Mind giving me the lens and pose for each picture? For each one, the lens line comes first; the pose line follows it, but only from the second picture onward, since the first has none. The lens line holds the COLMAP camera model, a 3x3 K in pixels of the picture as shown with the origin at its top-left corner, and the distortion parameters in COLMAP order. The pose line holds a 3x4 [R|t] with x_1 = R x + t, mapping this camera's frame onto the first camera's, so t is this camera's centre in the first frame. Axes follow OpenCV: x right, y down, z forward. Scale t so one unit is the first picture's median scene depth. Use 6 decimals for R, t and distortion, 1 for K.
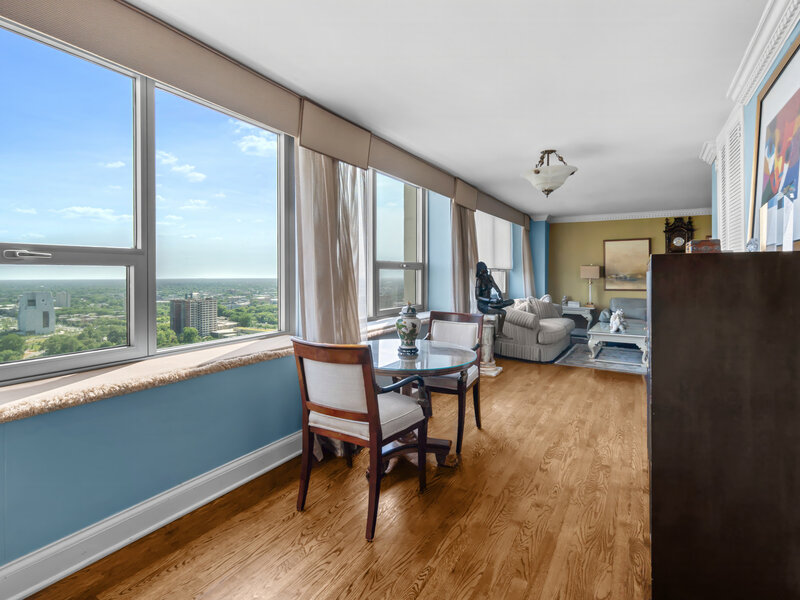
lens RADIAL K [[391.5, 0, 399.6], [0, 391.5, 279.5], [0, 0, 1]] dist [0.000942, -0.001650]
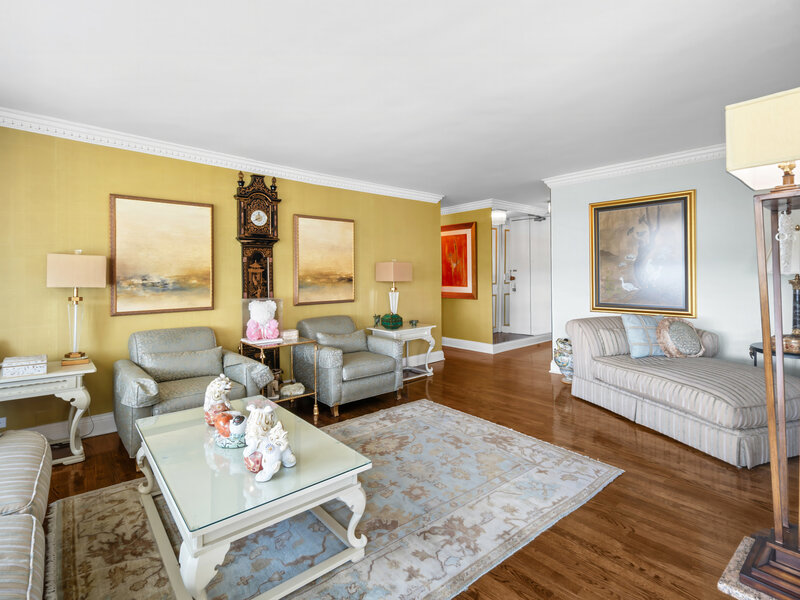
lens RADIAL K [[391.5, 0, 398.7], [0, 391.5, 269.0], [0, 0, 1]] dist [0.000942, -0.001650]
pose [[0.295313, 0.015356, 0.955277, 0.223666], [0.014931, 0.999675, -0.020685, -0.008874], [-0.955284, 0.020372, 0.294987, 0.606053]]
